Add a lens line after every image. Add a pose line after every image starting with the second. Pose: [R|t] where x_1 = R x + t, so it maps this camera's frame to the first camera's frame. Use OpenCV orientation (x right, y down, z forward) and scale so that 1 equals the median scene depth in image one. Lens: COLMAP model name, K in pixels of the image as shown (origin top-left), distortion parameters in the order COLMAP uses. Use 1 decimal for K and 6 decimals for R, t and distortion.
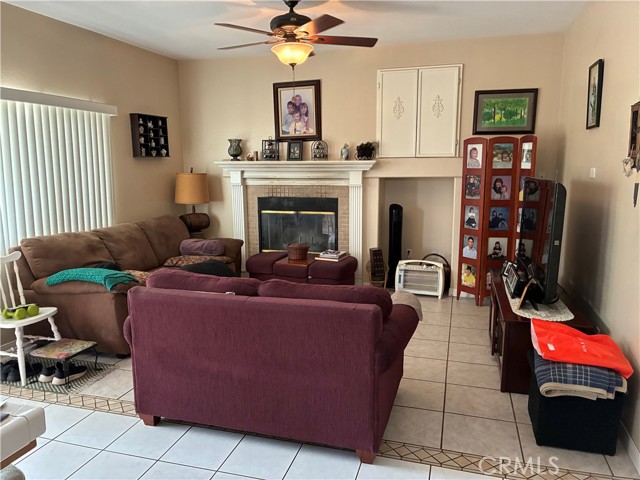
lens RADIAL K [[476.6, 0, 320.0], [0, 476.6, 240.0], [0, 0, 1]] dist [-0.054858, -0.002474]
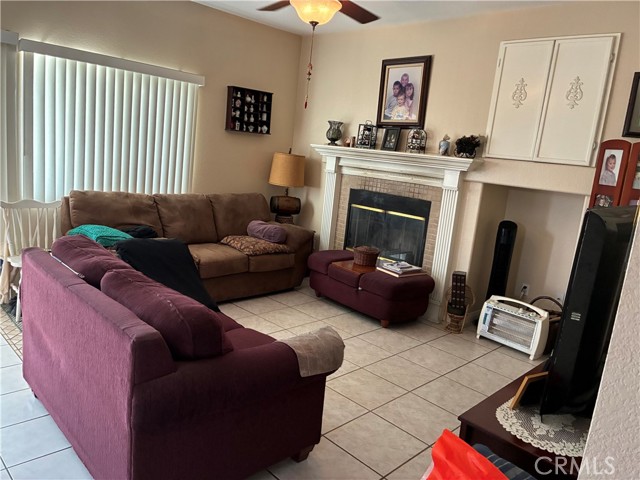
lens RADIAL K [[476.6, 0, 320.0], [0, 476.6, 240.0], [0, 0, 1]] dist [-0.054858, -0.002474]
pose [[0.865688, 0.181297, -0.466600, 0.266138], [-0.179189, 0.982577, 0.049327, -0.030506], [0.467413, 0.040908, 0.883092, 0.202963]]
